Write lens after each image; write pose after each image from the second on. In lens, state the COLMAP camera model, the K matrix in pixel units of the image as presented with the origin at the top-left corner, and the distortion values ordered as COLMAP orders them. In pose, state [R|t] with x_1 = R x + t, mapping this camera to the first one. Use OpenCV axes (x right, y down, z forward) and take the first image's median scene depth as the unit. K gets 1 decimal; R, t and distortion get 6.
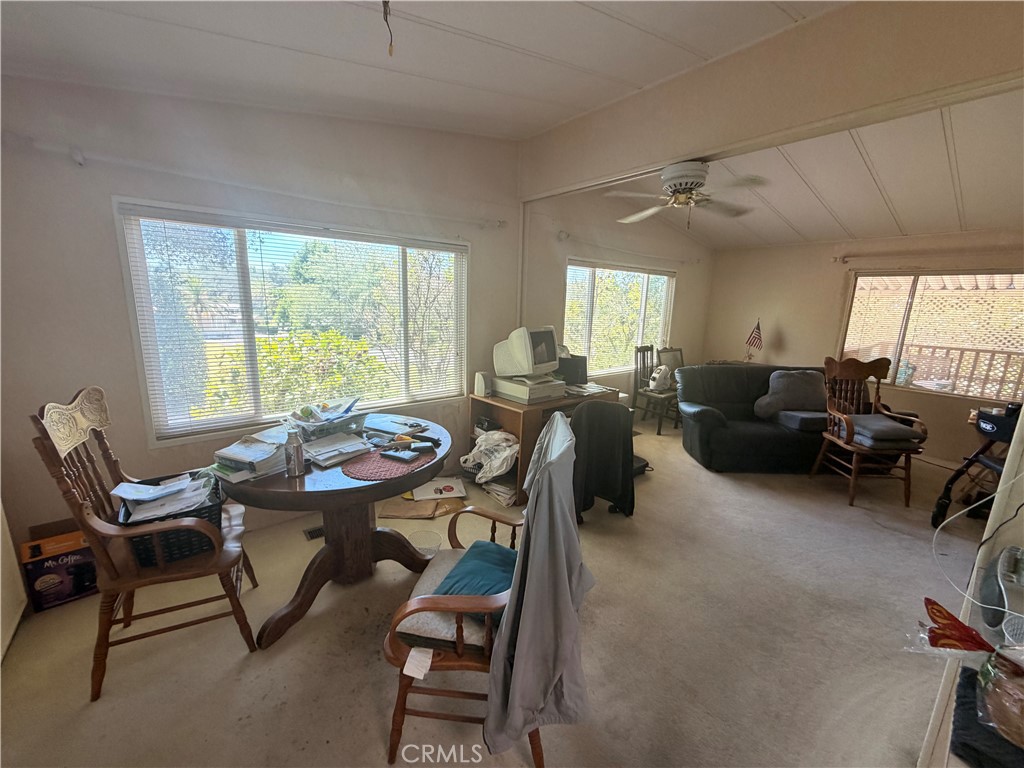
lens RADIAL K [[411.6, 0, 513.0], [0, 411.6, 383.2], [0, 0, 1]] dist [0.000793, -0.000471]
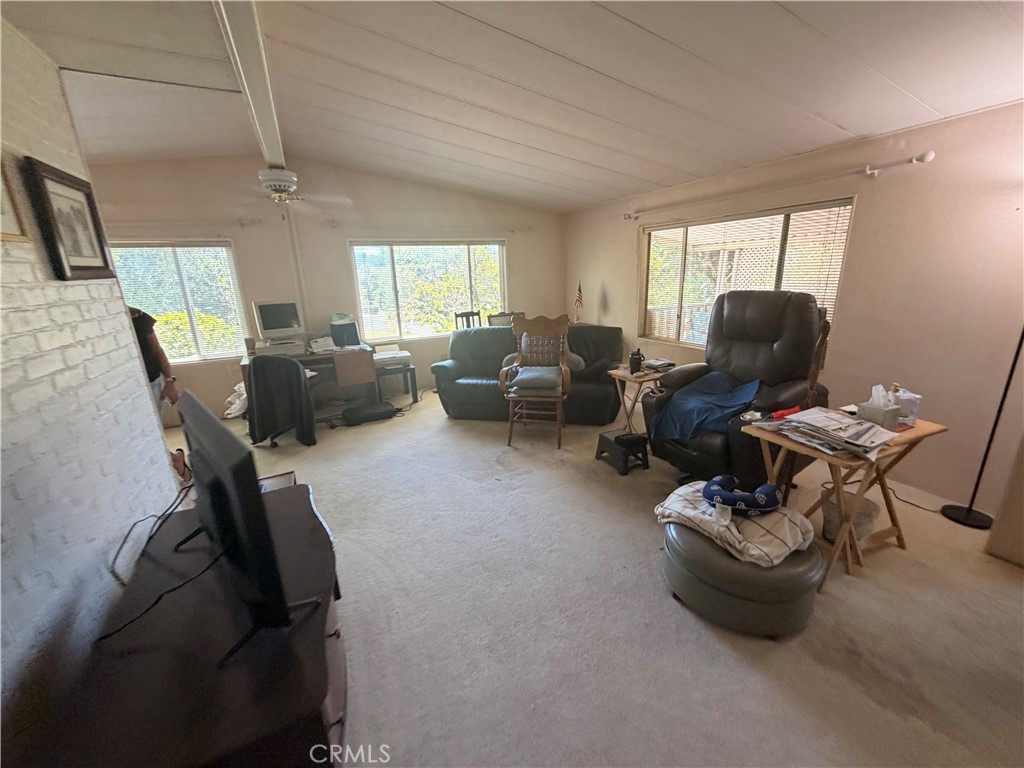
lens RADIAL K [[411.6, 0, 509.9], [0, 411.6, 386.5], [0, 0, 1]] dist [0.000793, -0.000471]
pose [[0.967422, 0.005778, -0.253102, 0.716089], [0.012699, 0.997373, 0.071310, 0.033327], [0.252850, -0.072201, 0.964808, -0.057319]]
